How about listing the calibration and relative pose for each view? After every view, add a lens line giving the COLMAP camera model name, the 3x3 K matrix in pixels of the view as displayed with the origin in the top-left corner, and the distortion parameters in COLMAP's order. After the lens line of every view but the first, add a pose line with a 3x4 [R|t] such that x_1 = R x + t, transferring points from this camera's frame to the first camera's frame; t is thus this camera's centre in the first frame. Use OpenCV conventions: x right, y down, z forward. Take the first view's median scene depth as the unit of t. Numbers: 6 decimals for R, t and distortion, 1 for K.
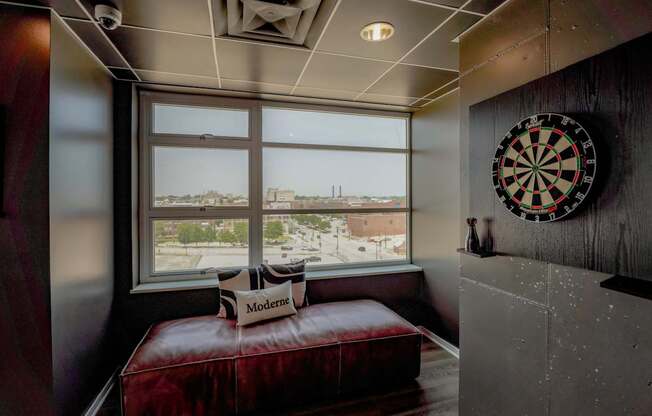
lens RADIAL K [[299.6, 0, 328.0], [0, 299.6, 209.9], [0, 0, 1]] dist [-0.000481, 0.000198]
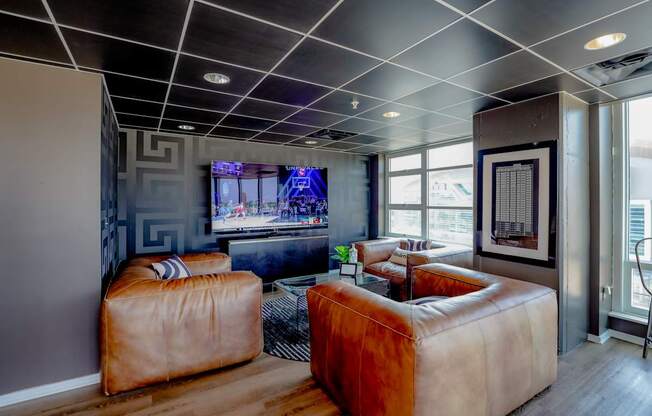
lens RADIAL K [[299.6, 0, 328.0], [0, 299.6, 209.9], [0, 0, 1]] dist [-0.000481, 0.000198]
pose [[0.277795, 0.020143, -0.960429, 1.400476], [-0.029965, 0.999475, 0.012295, 0.017396], [0.960173, 0.025363, 0.278253, -0.079840]]
